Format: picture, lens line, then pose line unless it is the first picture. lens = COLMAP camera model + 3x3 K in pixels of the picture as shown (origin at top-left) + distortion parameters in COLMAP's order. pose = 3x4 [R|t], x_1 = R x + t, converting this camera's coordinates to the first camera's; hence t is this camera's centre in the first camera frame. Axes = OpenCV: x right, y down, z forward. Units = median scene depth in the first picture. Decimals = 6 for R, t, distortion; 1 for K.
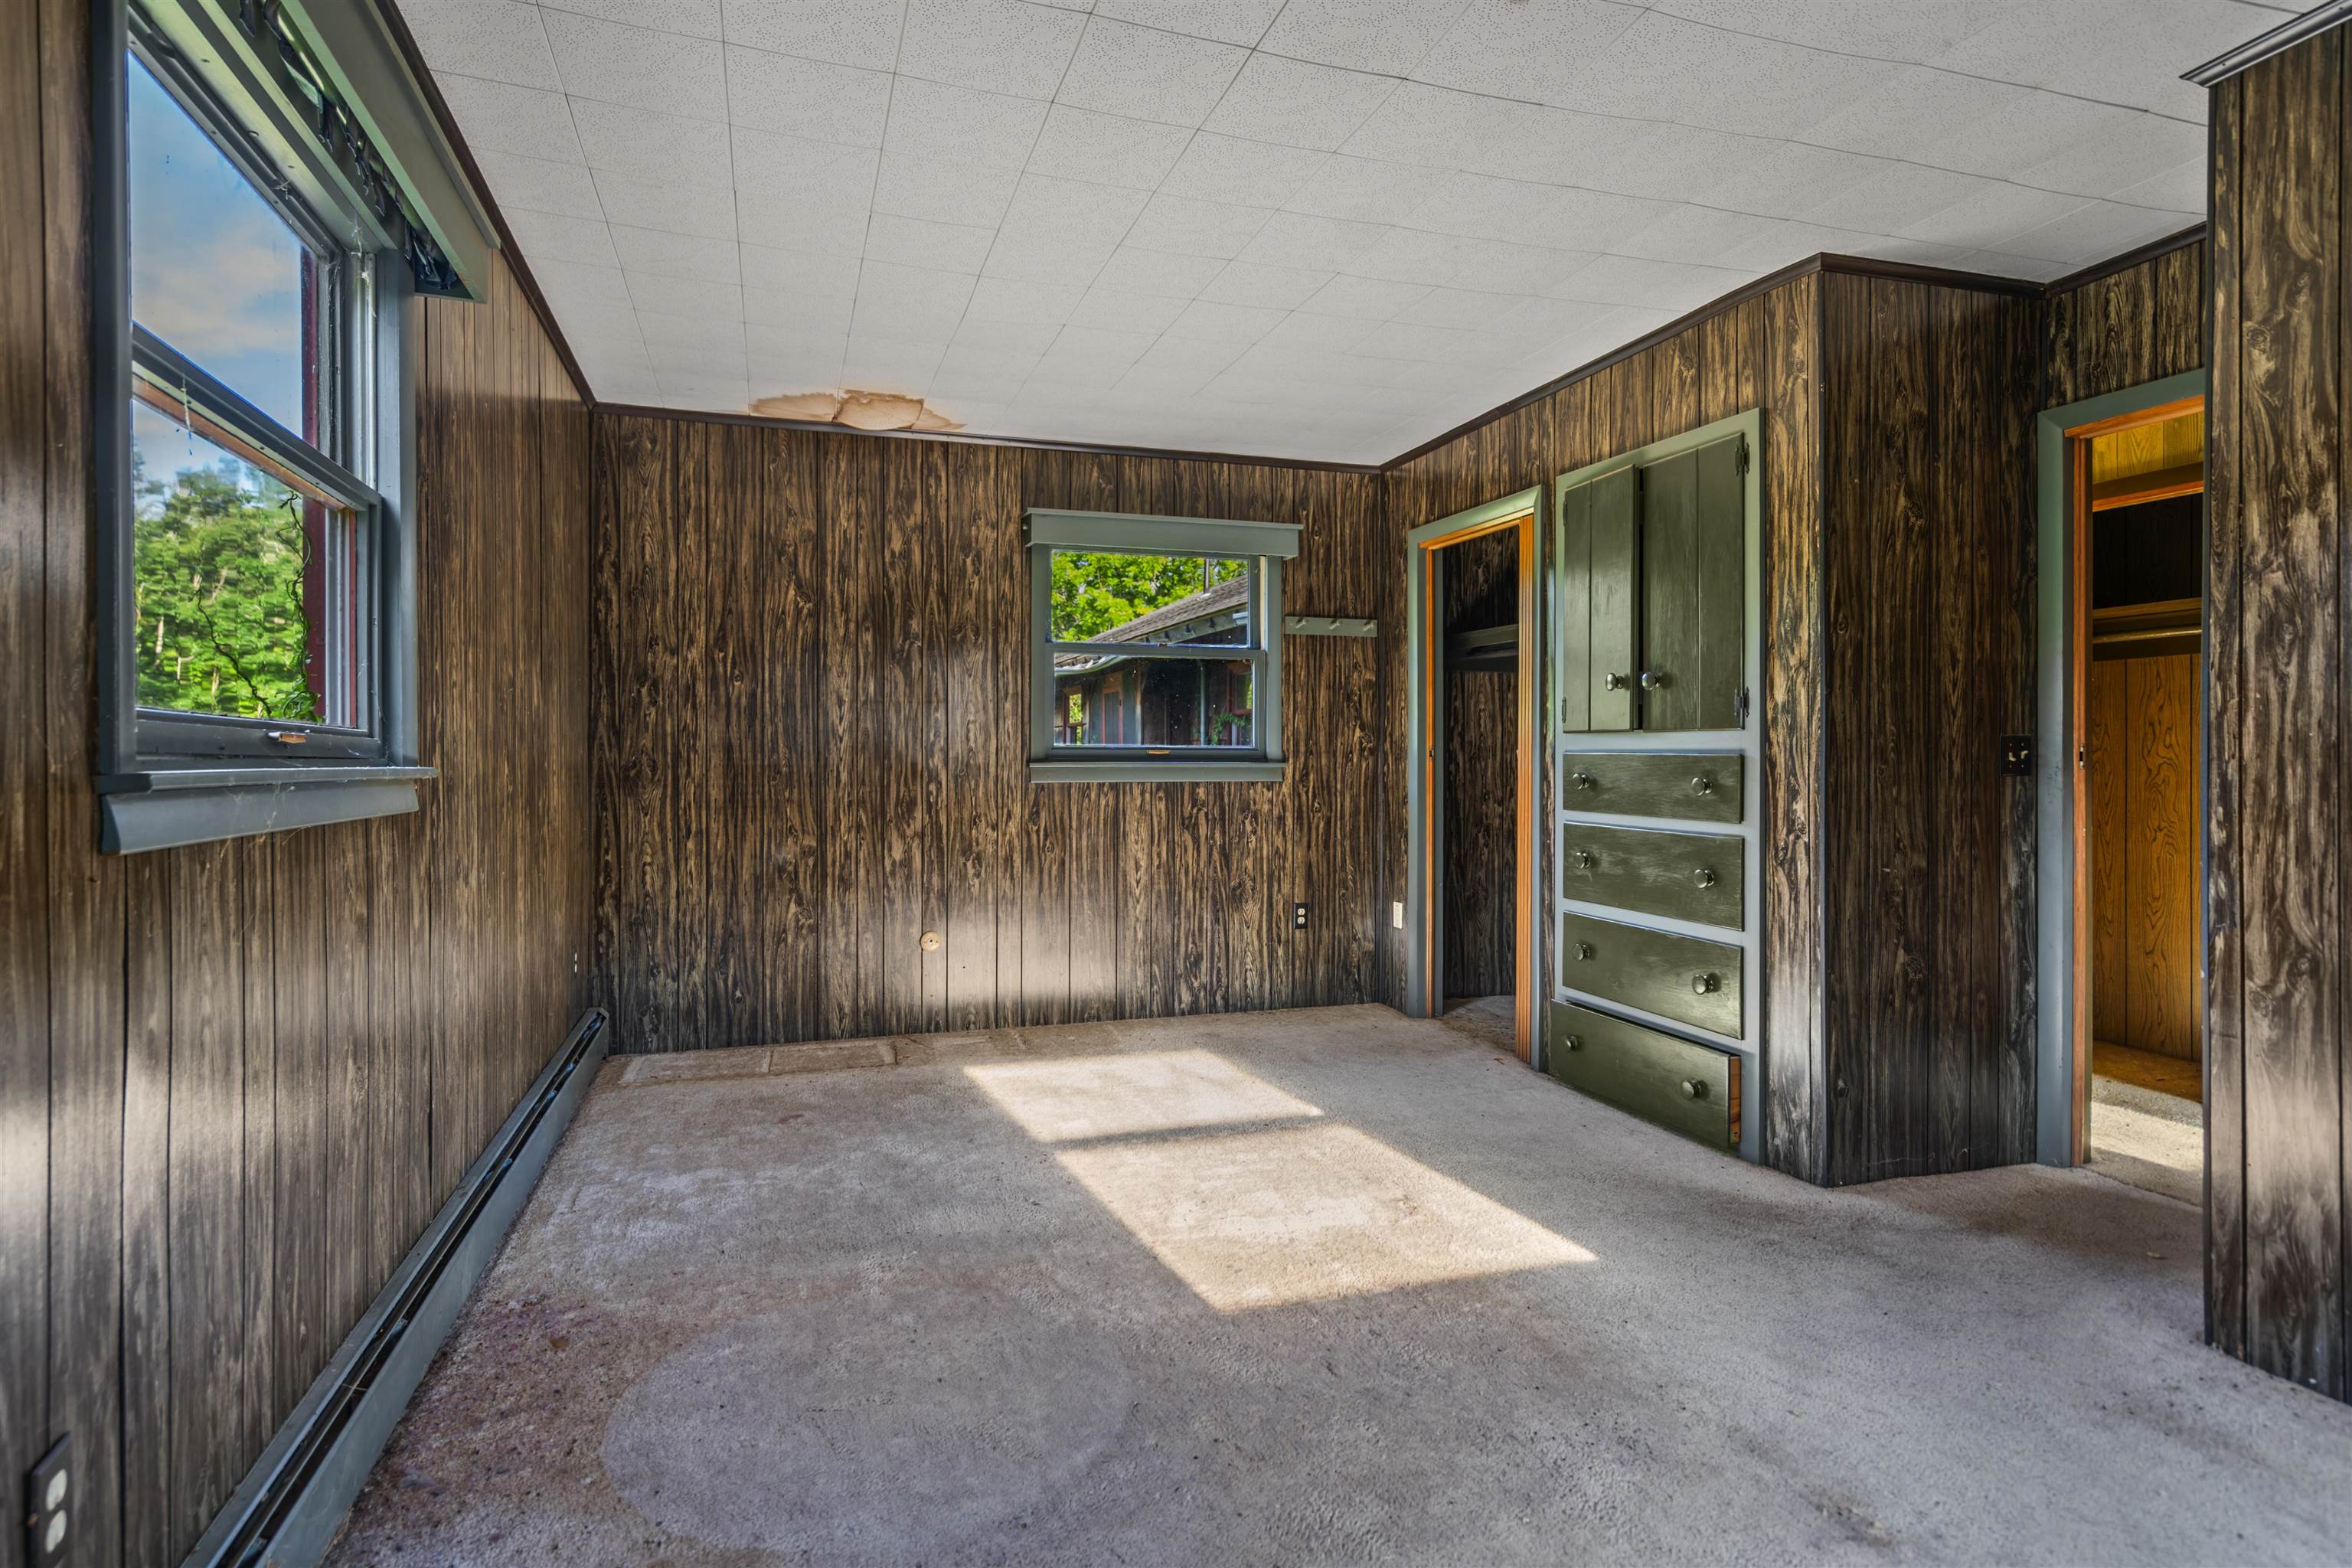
lens RADIAL K [[1244.1, 0, 1179.2], [0, 1244.1, 770.4], [0, 0, 1]] dist [0.000862, 0.001637]
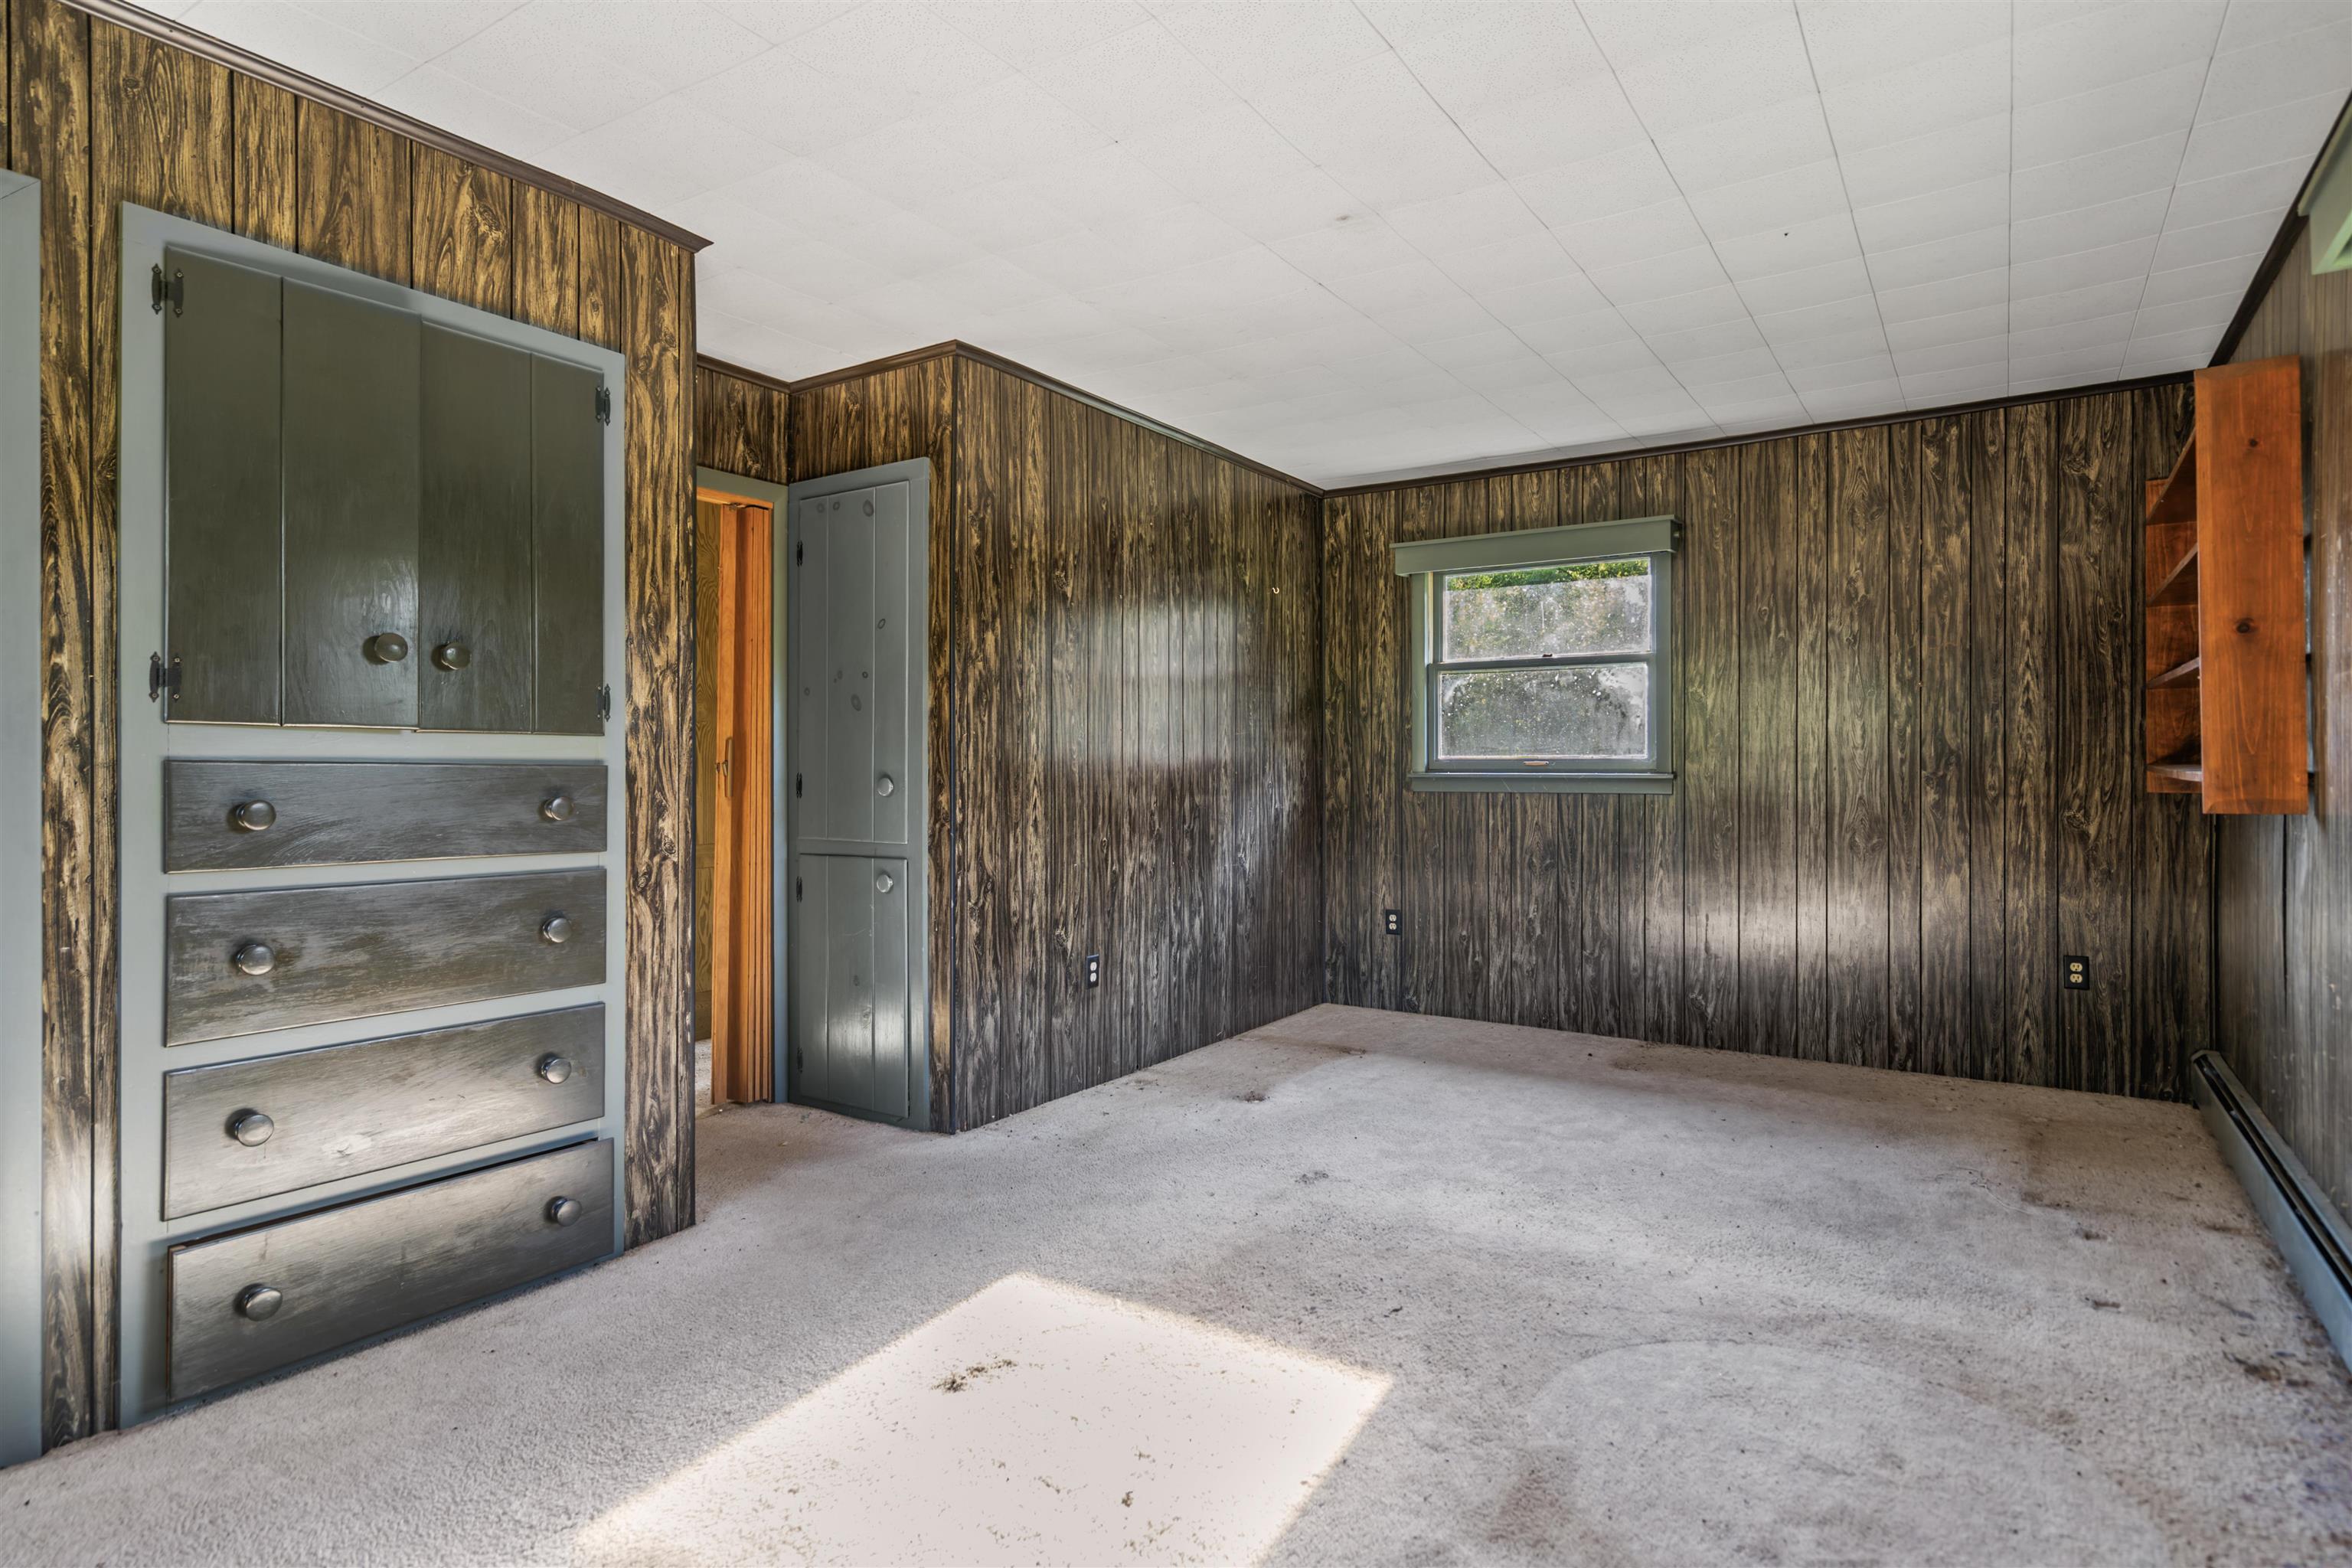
lens RADIAL K [[1244.1, 0, 1167.3], [0, 1244.1, 769.8], [0, 0, 1]] dist [0.000862, 0.001637]
pose [[-0.614150, -0.002132, 0.789186, -0.436850], [0.008079, 0.999927, 0.008989, -0.015469], [-0.789148, 0.011896, -0.614088, 1.261196]]
